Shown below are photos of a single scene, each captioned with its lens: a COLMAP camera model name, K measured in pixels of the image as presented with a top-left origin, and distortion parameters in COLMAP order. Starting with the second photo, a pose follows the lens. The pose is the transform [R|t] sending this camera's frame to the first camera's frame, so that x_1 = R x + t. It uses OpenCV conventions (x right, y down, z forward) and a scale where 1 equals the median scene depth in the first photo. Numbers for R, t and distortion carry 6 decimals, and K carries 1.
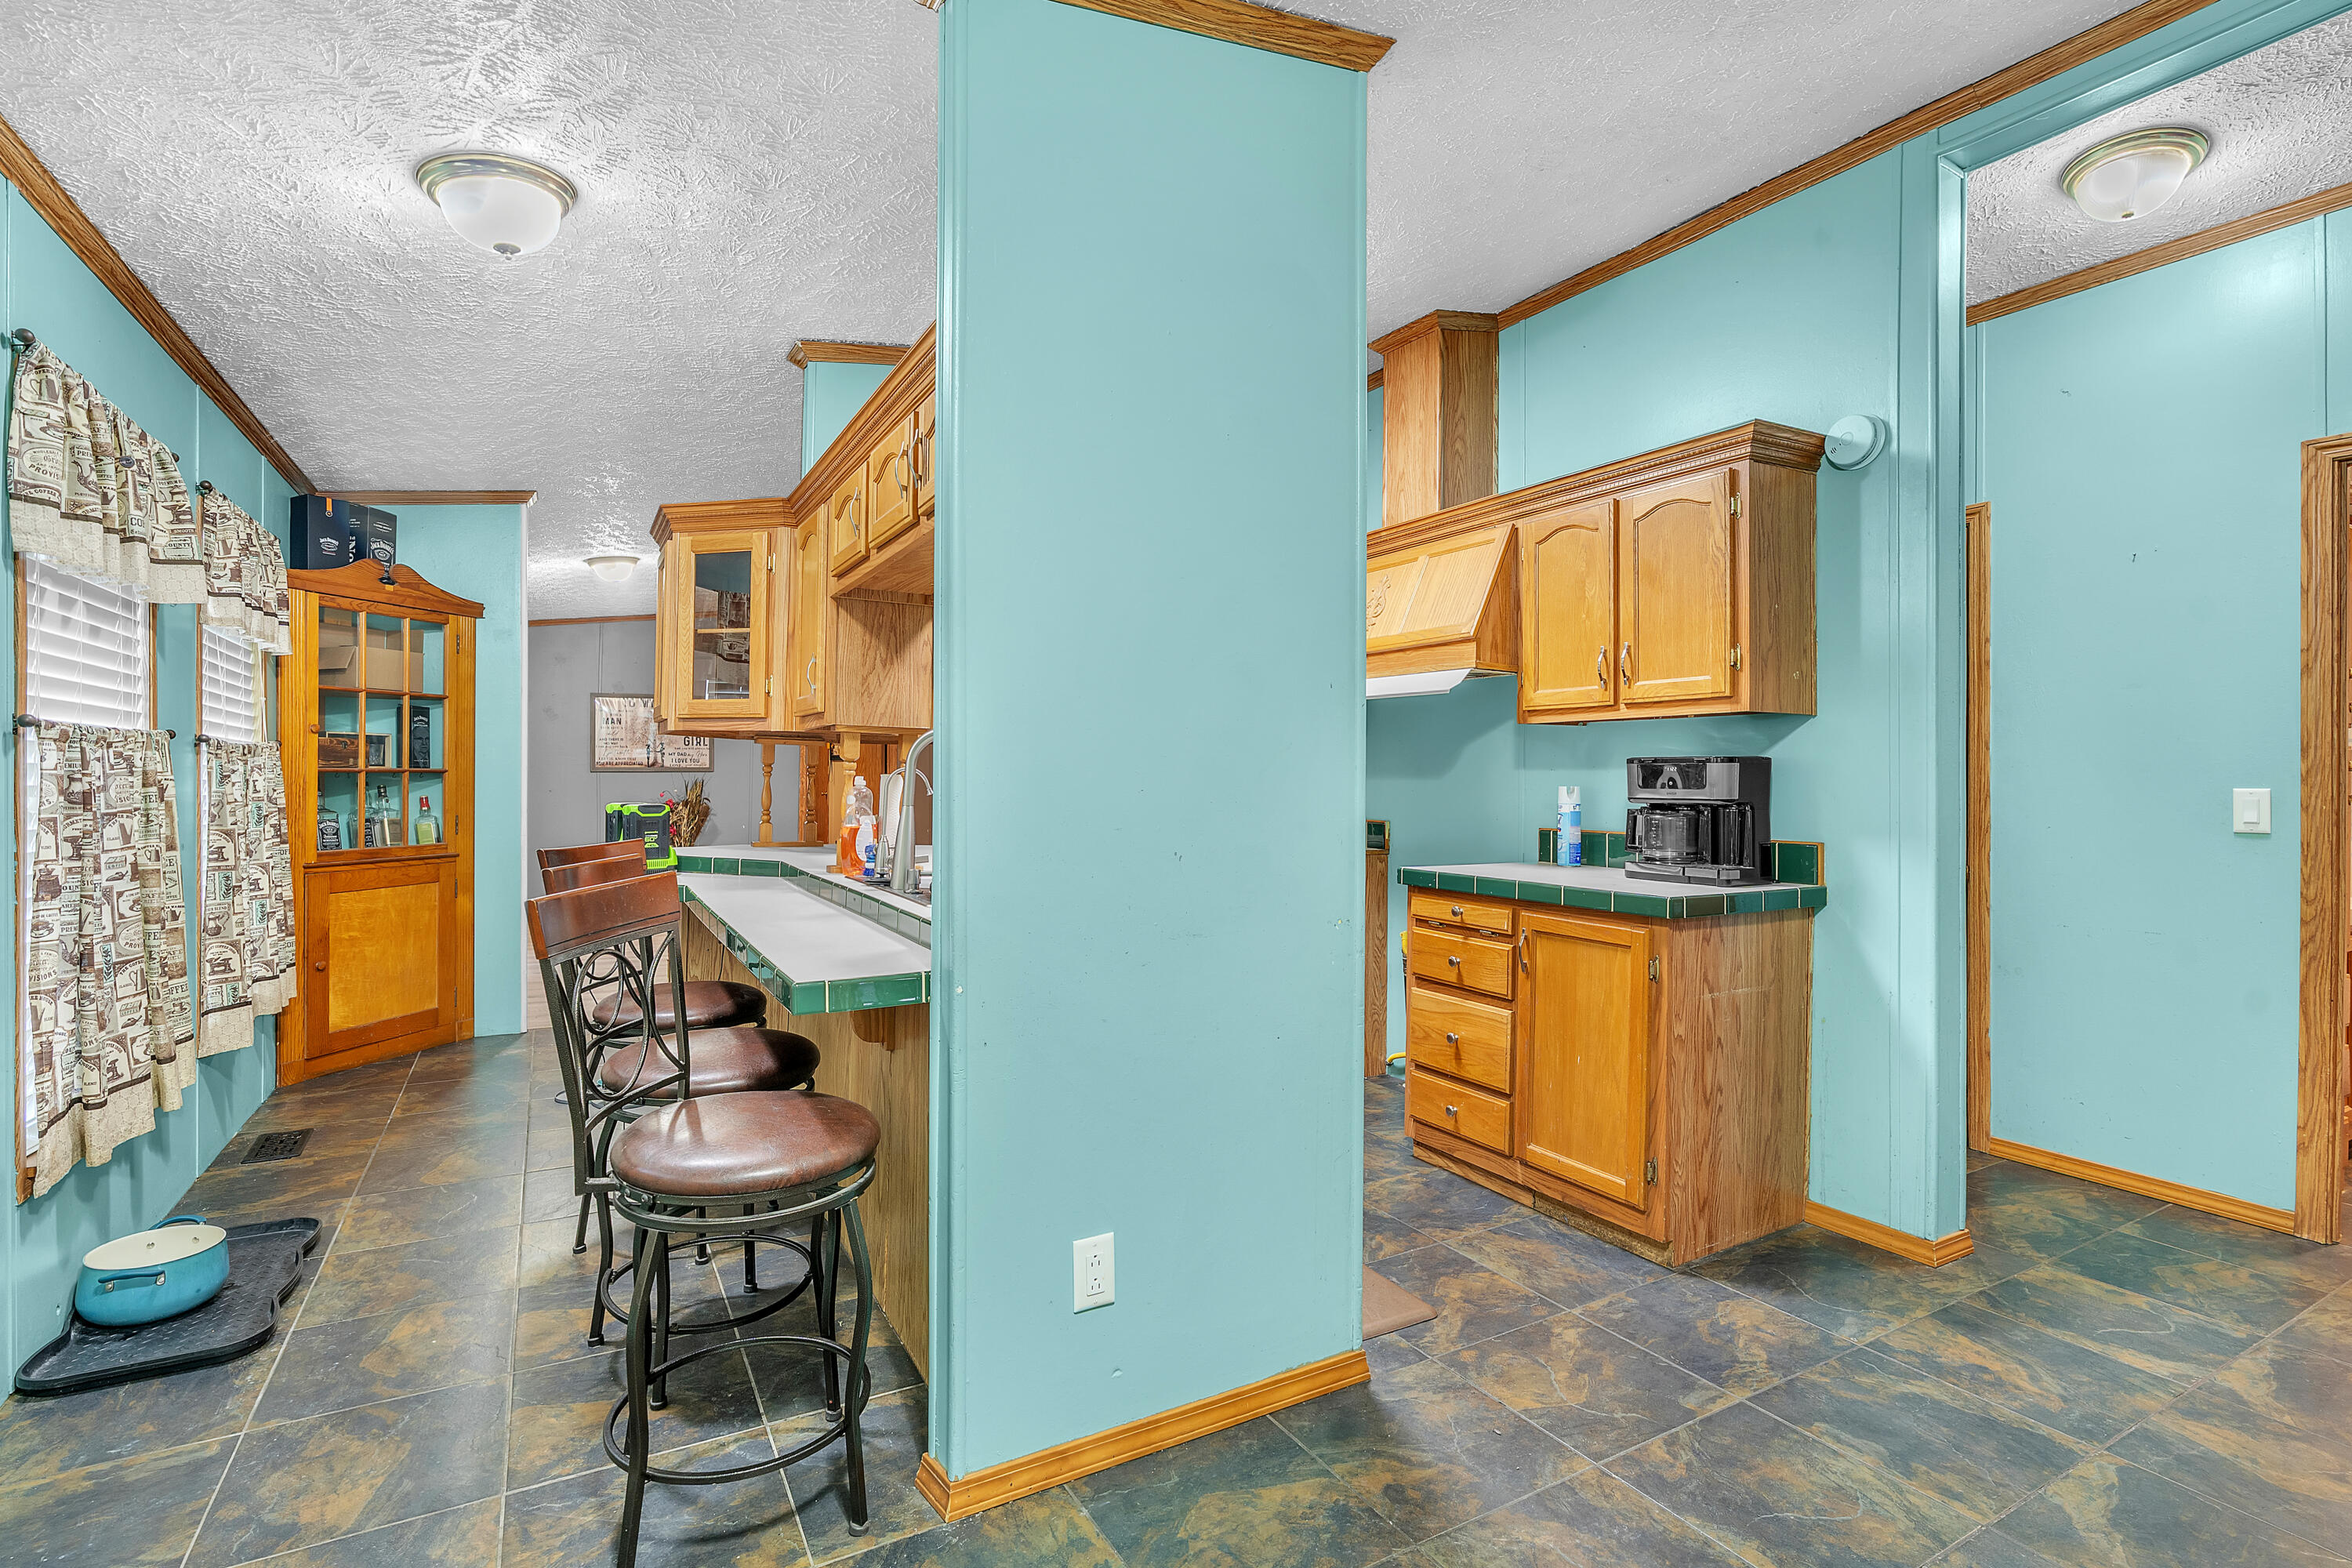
lens RADIAL K [[1078.4, 0, 1170.5], [0, 1078.4, 791.0], [0, 0, 1]] dist [-0.002957, -0.000289]
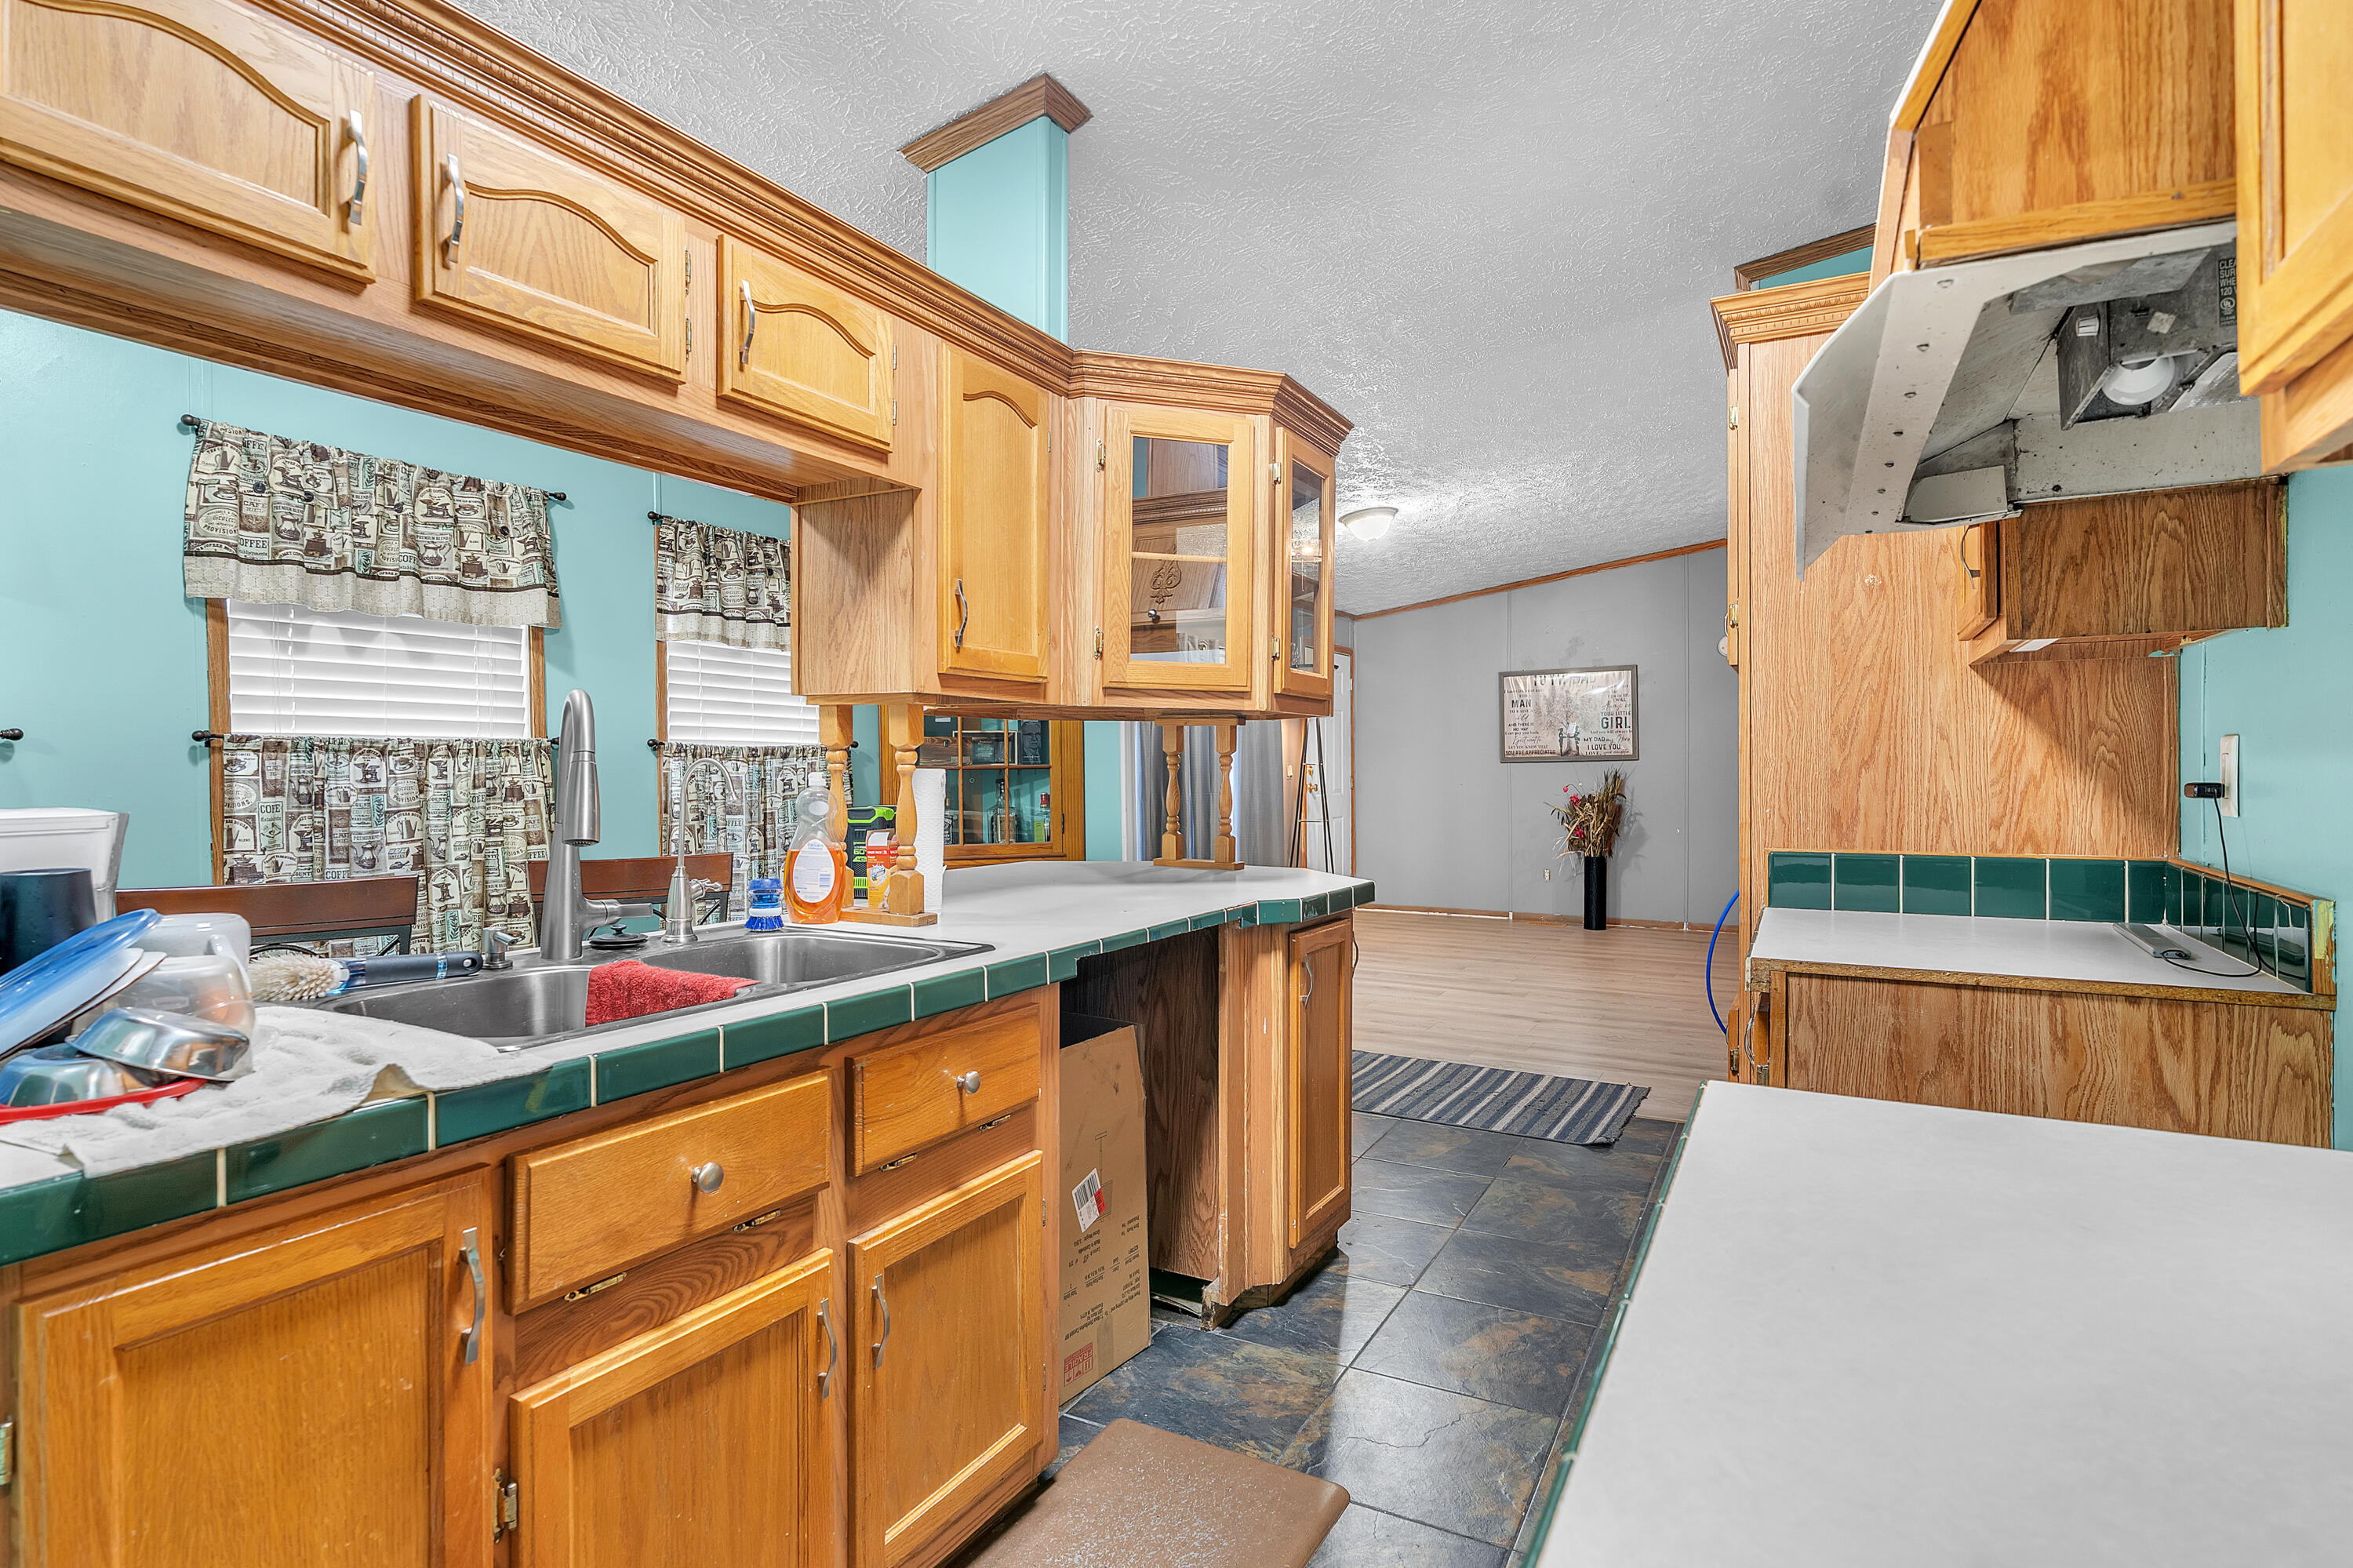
lens RADIAL K [[1195.1, 0, 1176.5], [0, 1195.1, 784.0], [0, 0, 1]] dist [0.004570, 0.000507]
pose [[0.539934, -0.001336, -0.841706, 0.437249], [0.003393, 0.999994, 0.000590, -0.005374], [0.841700, -0.003174, 0.539936, 0.774785]]
